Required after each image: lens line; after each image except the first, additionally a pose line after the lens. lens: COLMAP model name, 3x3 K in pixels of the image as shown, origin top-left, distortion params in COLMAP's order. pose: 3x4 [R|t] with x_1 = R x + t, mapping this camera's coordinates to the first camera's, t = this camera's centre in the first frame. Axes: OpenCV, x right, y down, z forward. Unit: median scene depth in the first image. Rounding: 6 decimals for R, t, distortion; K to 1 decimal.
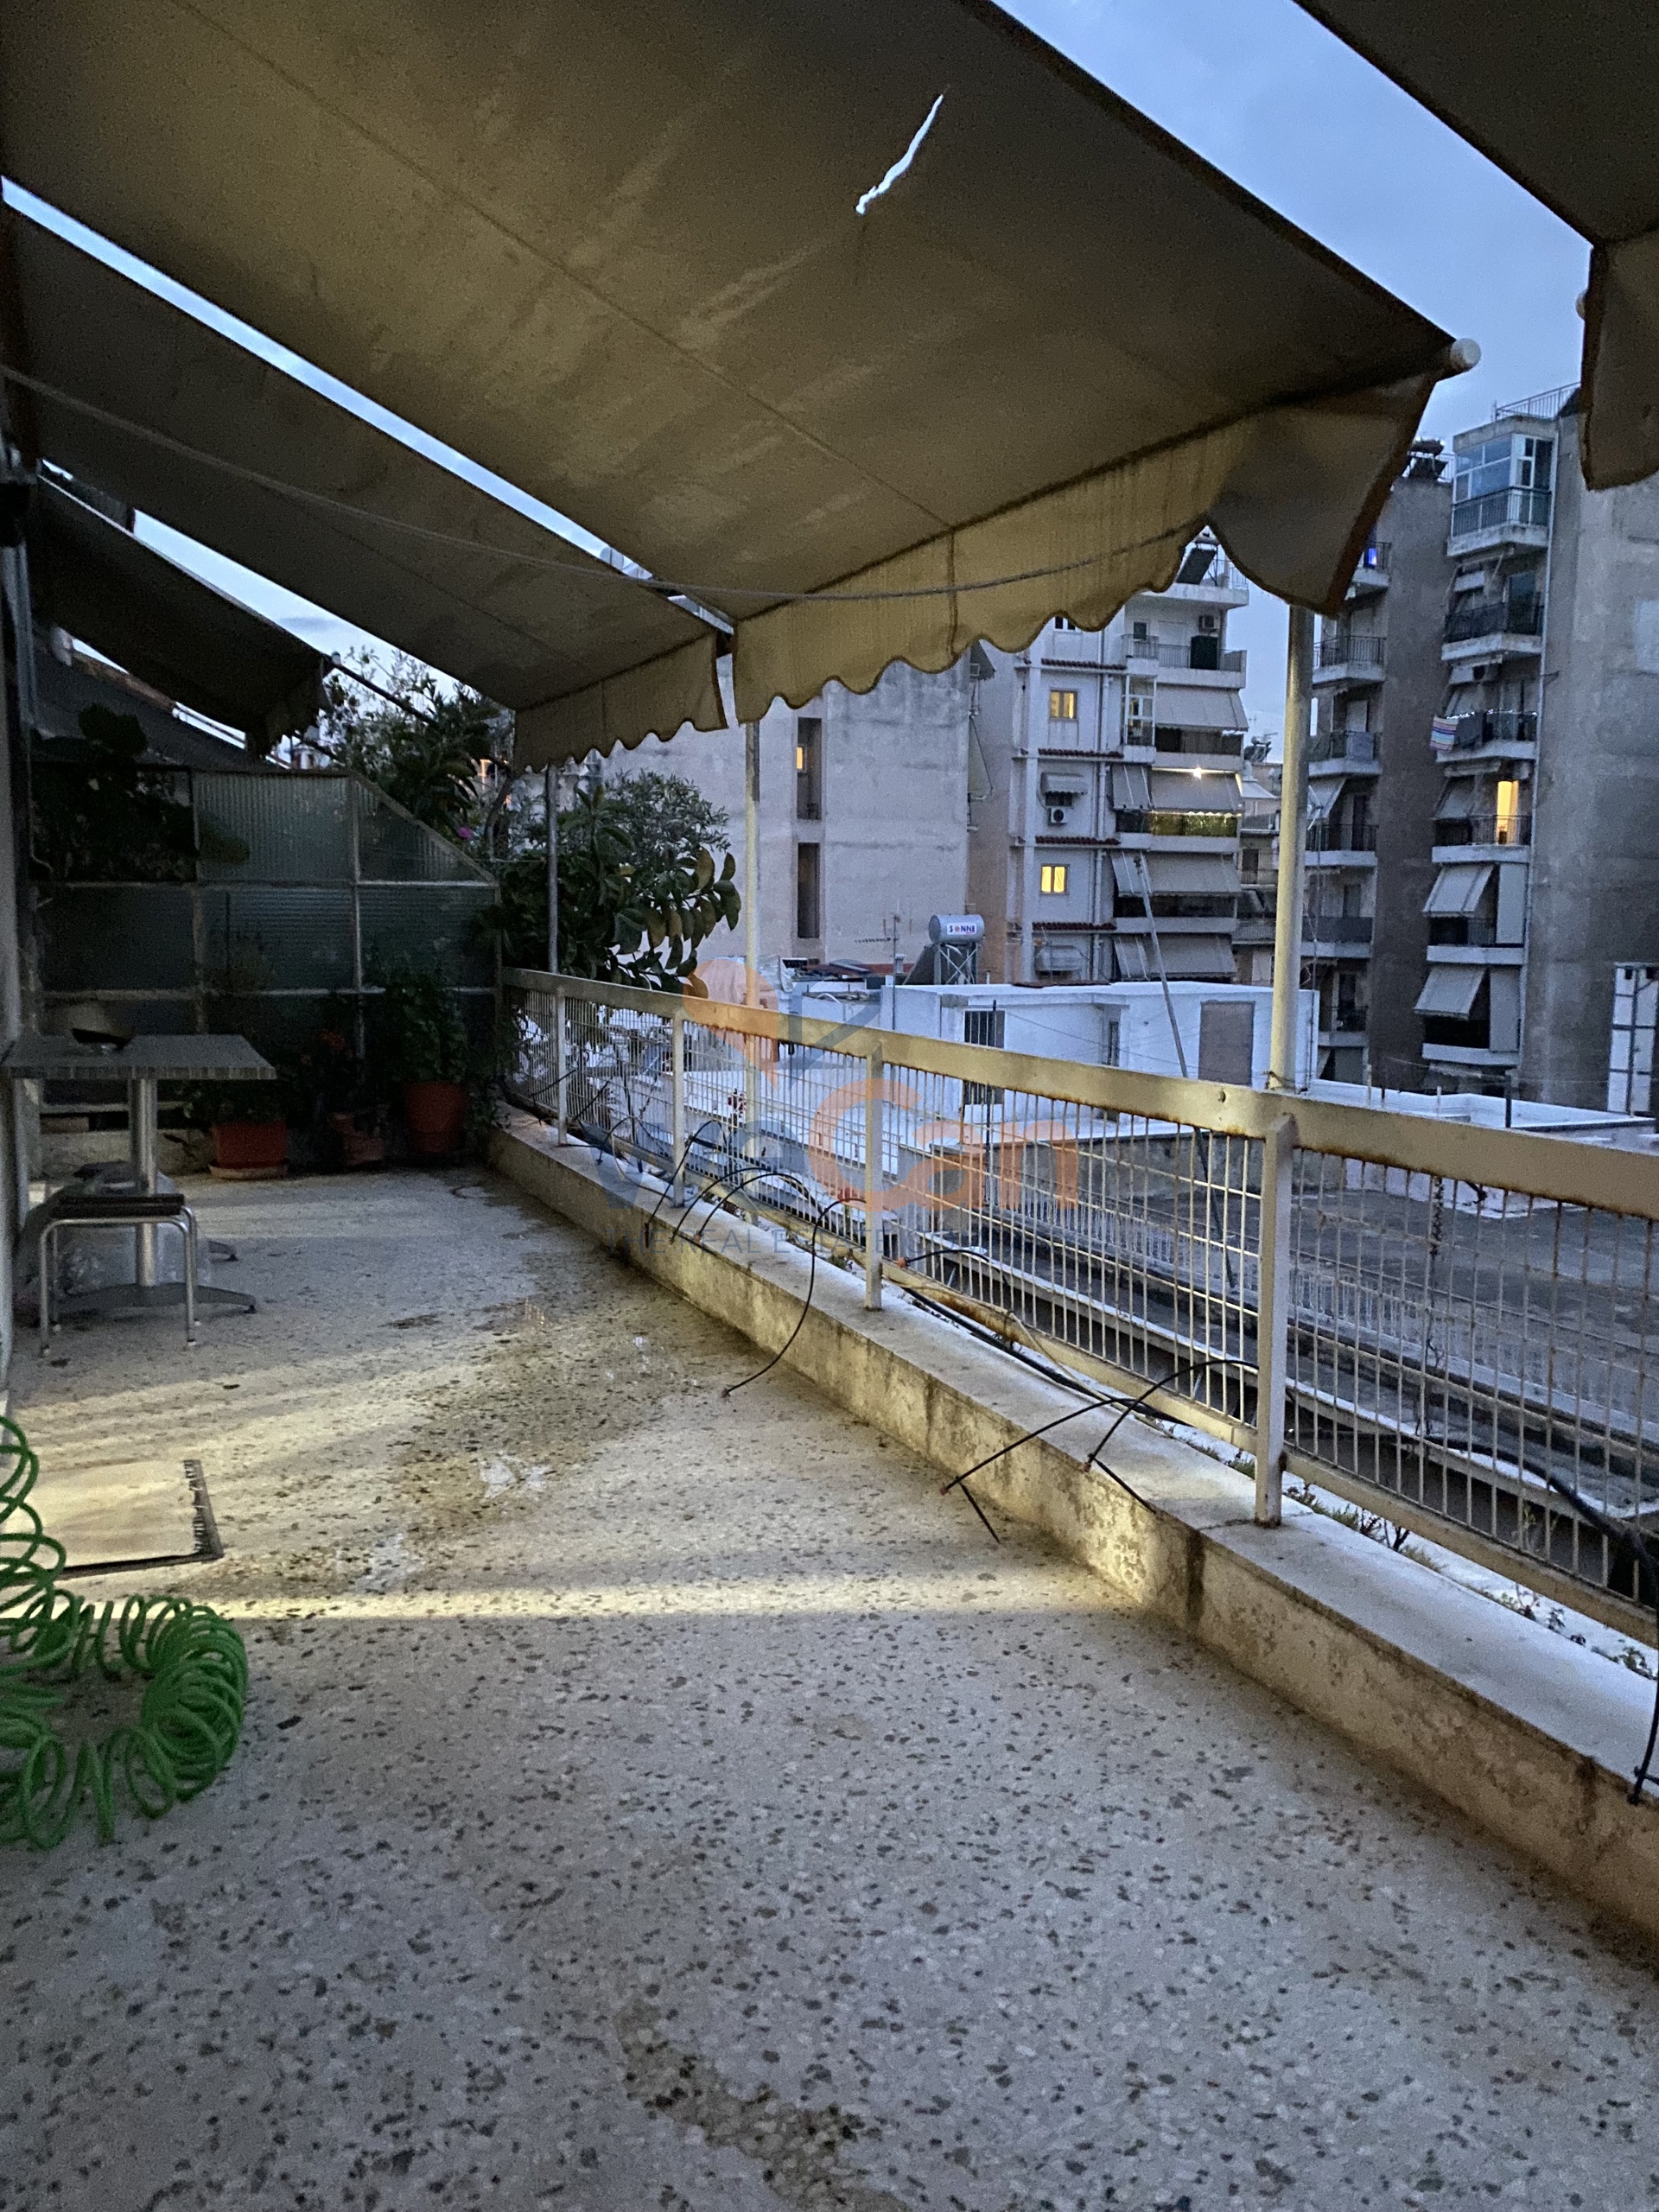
lens RADIAL K [[1695.4, 0, 829.9], [0, 1695.4, 1084.7], [0, 0, 1]] dist [0.041884, -0.022113]
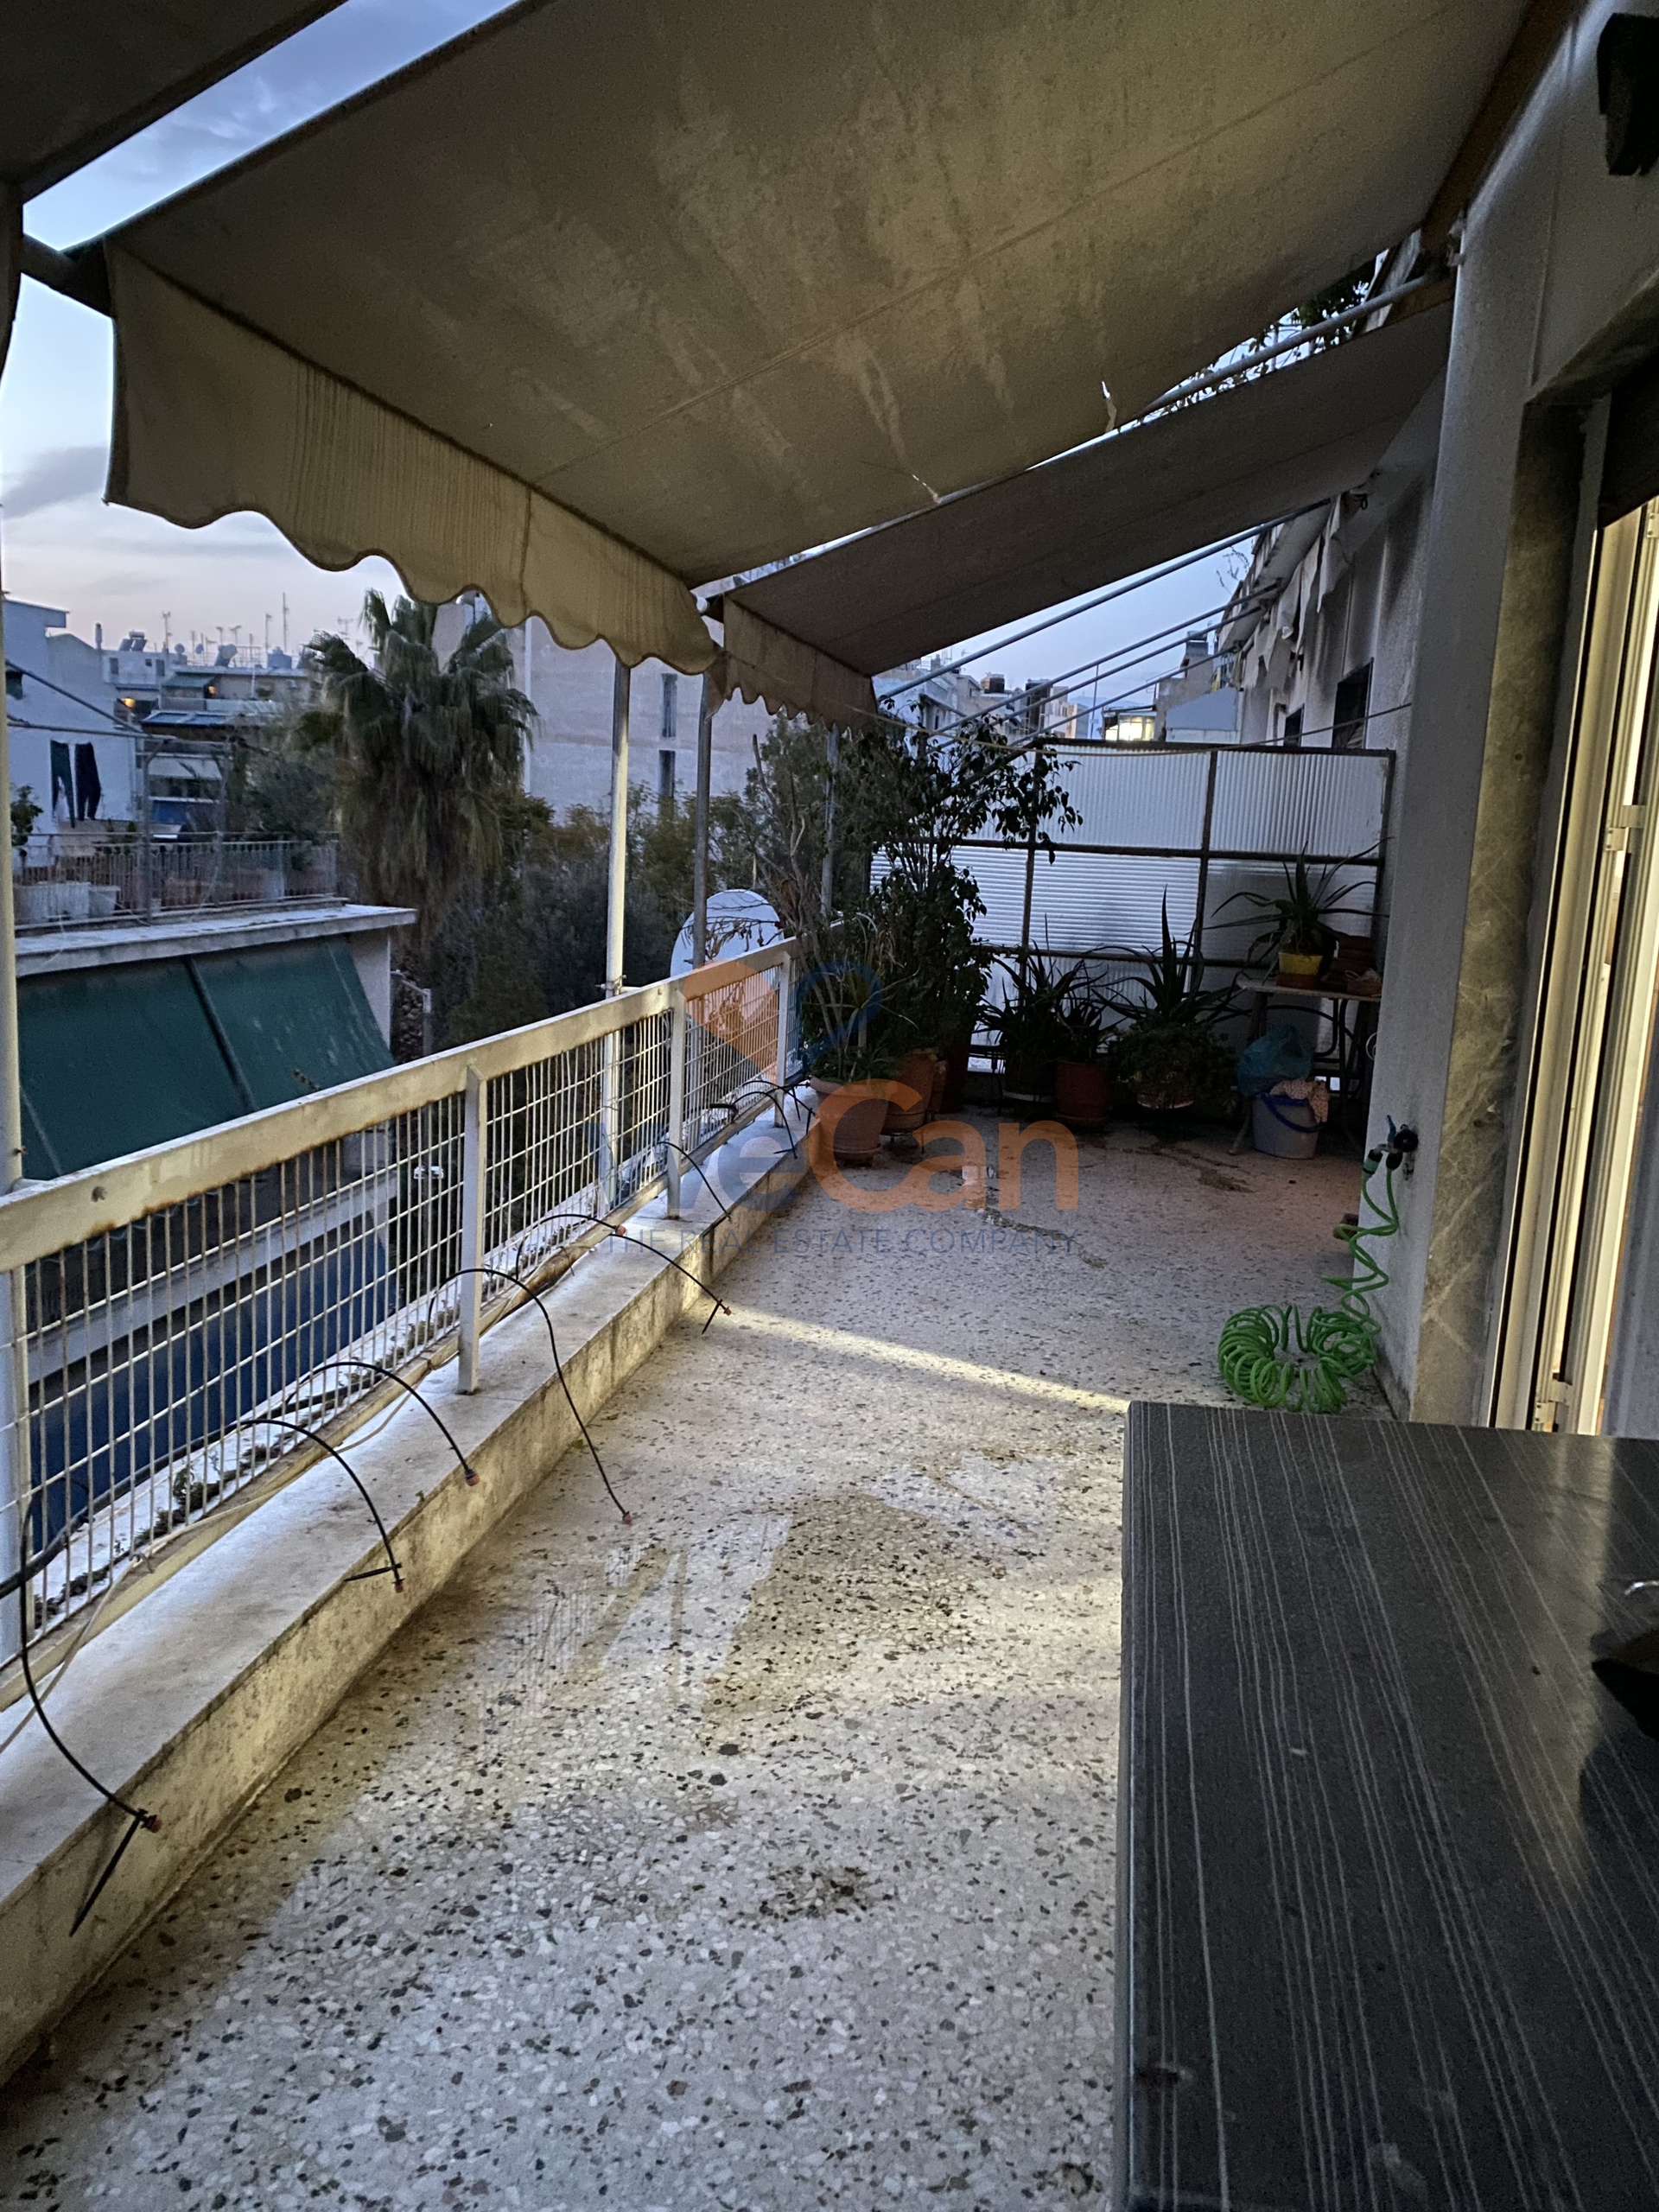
lens RADIAL K [[1695.4, 0, 825.5], [0, 1695.4, 1116.2], [0, 0, 1]] dist [0.041884, -0.022113]
pose [[-0.837097, -0.138384, 0.529262, -0.753904], [0.009509, 0.963649, 0.267001, -0.299881], [-0.546972, 0.228538, -0.805352, 2.168129]]
